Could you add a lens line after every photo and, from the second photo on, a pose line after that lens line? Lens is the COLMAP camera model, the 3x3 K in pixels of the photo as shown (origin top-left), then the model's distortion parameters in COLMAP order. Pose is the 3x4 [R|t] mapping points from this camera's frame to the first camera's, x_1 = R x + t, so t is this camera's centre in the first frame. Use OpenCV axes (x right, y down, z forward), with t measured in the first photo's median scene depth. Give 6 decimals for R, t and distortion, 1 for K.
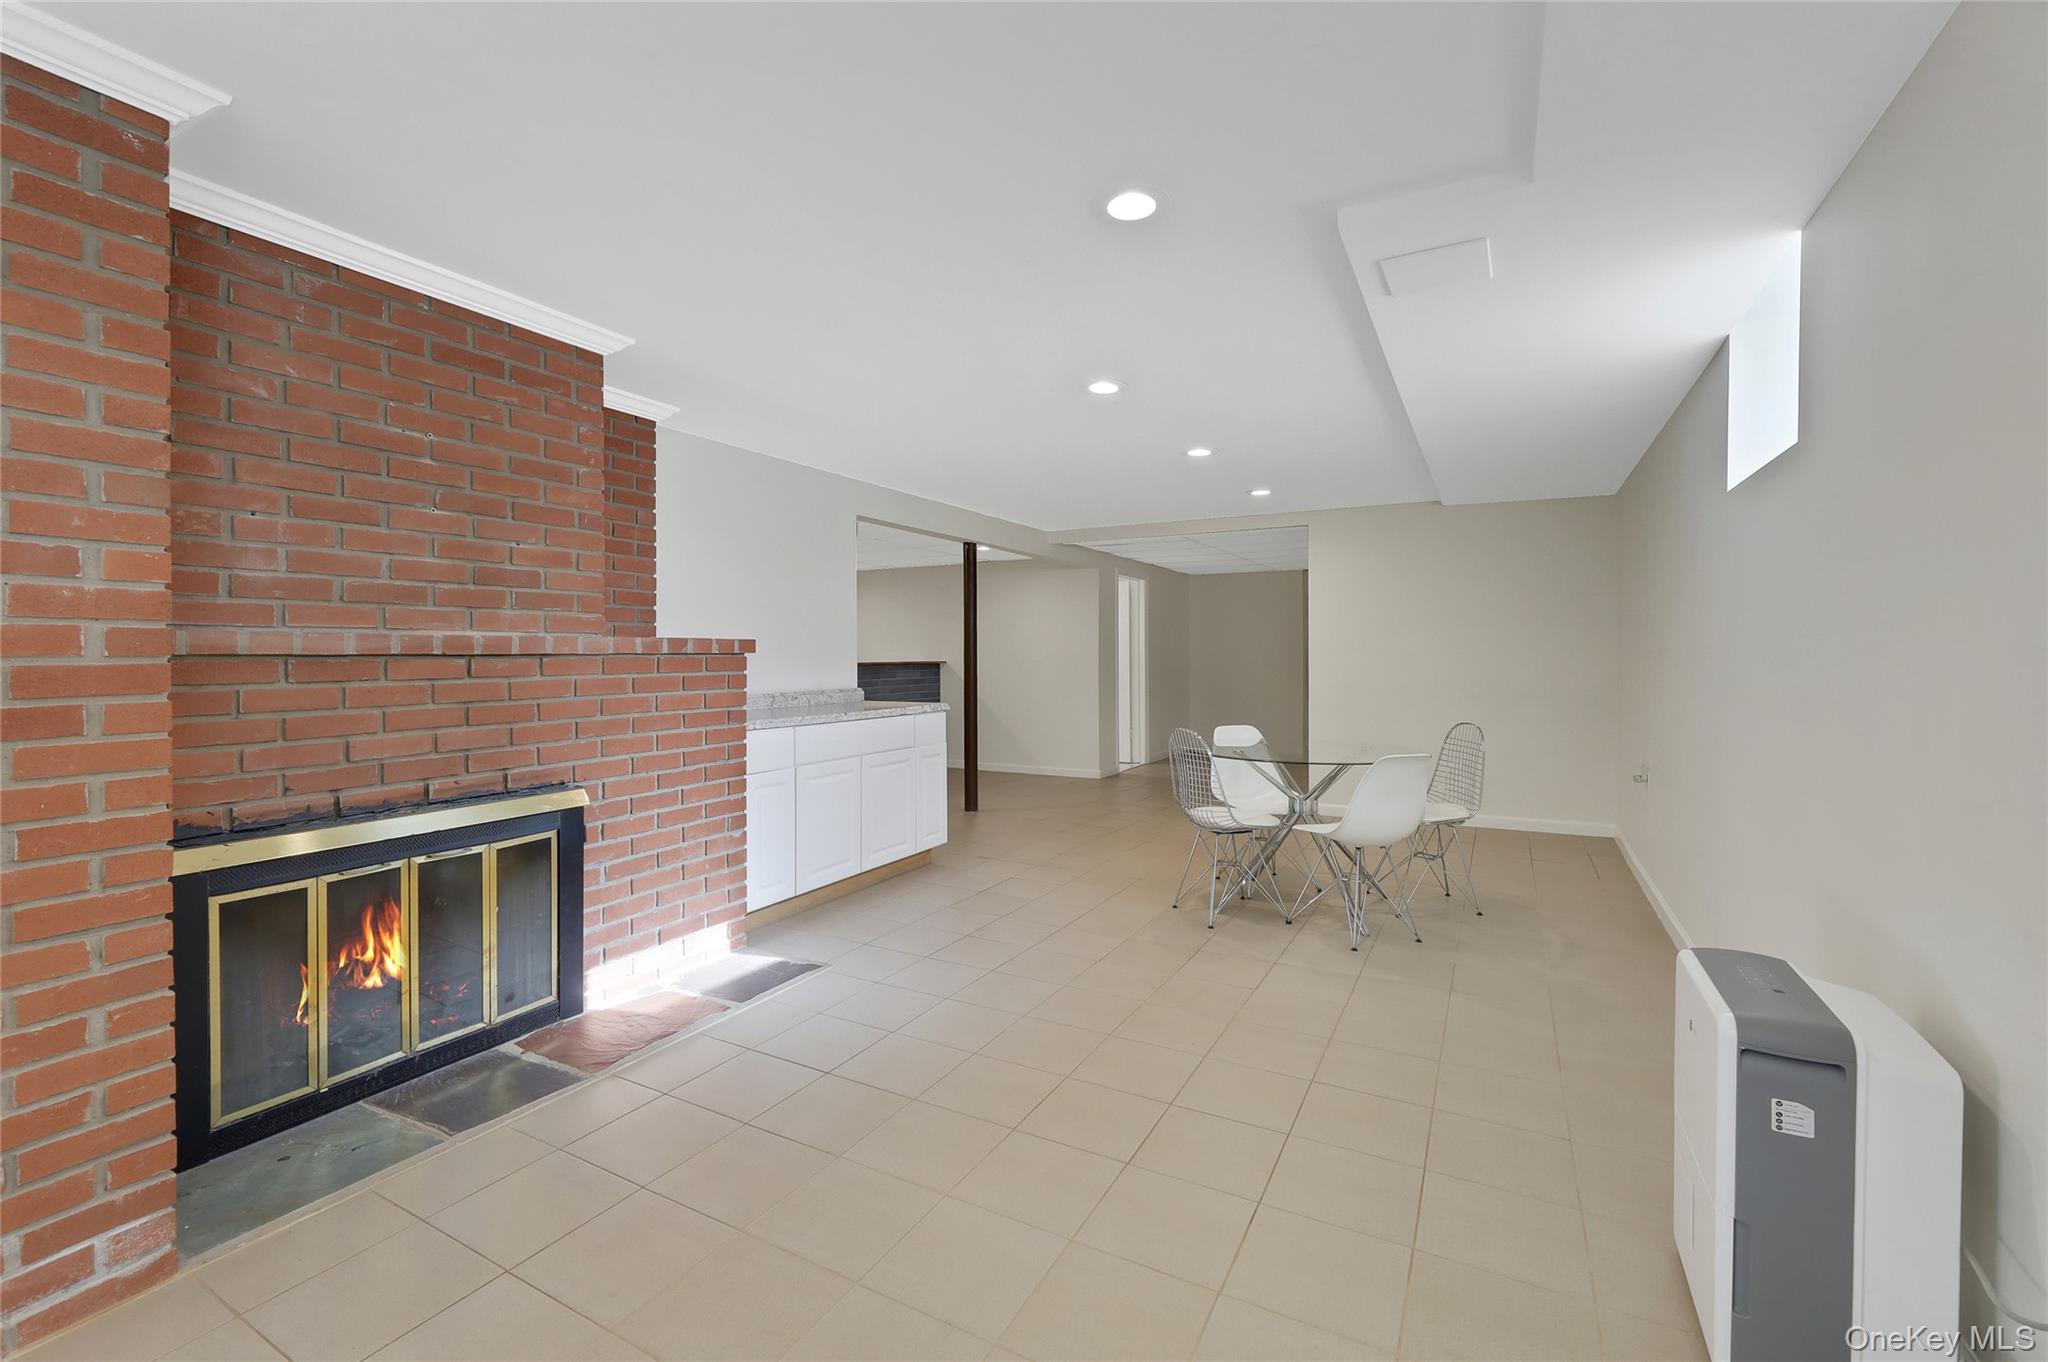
lens RADIAL K [[878.9, 0, 1027.6], [0, 878.9, 668.4], [0, 0, 1]] dist [-0.001033, -0.000508]
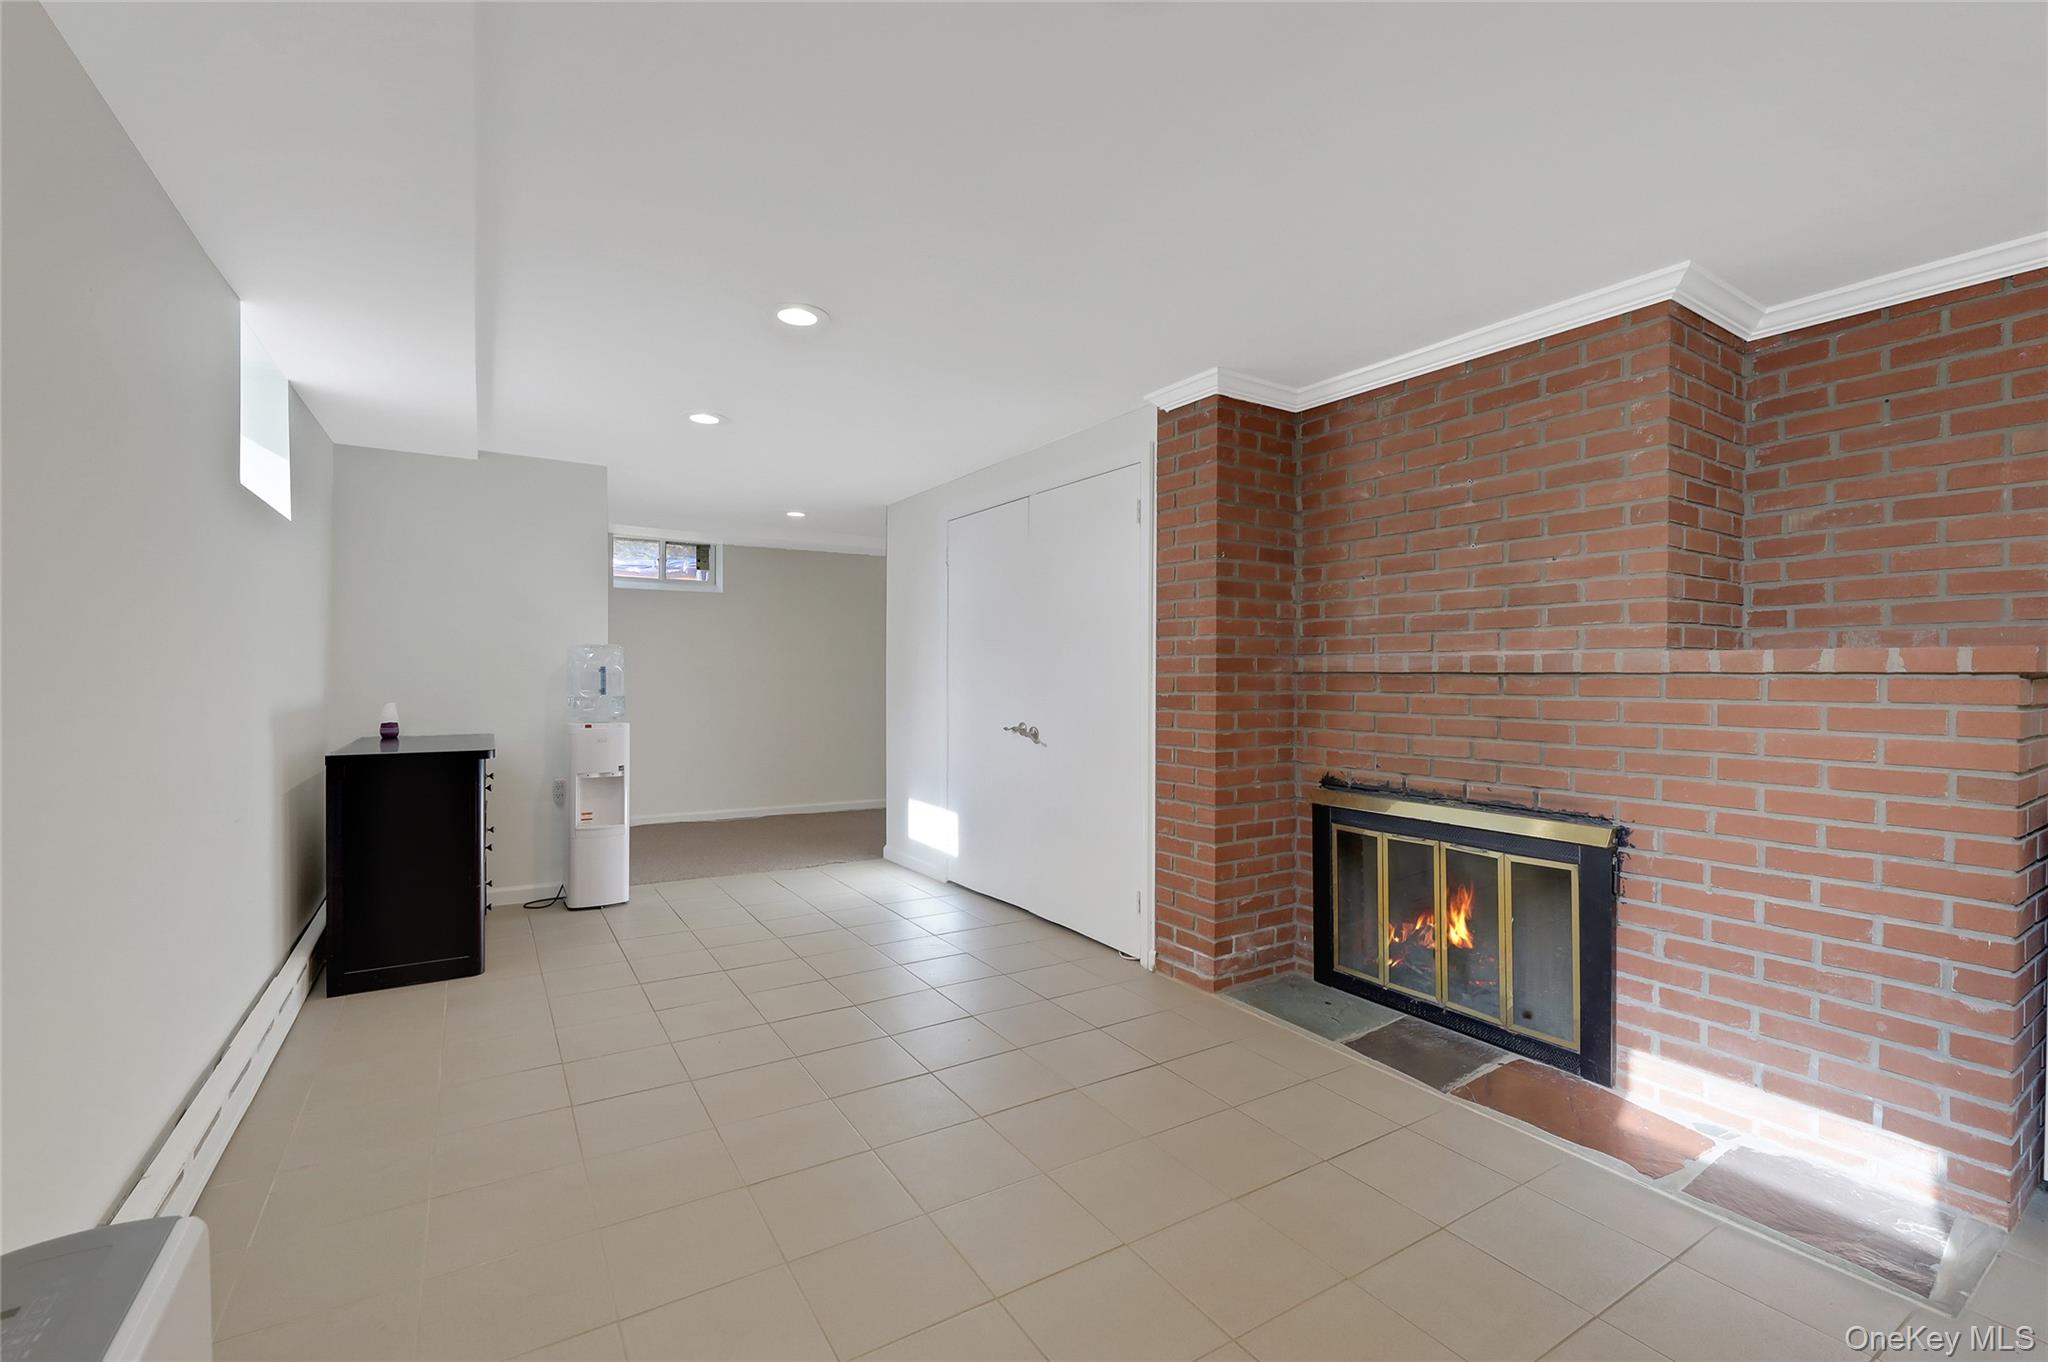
lens RADIAL K [[862.5, 0, 1027.5], [0, 862.5, 691.0], [0, 0, 1]] dist [0.001764, -0.000143]
pose [[-0.485284, 0.017886, -0.874174, 0.574021], [-0.018423, 0.999360, 0.030675, -0.015225], [0.874163, 0.030991, -0.484644, 1.021413]]
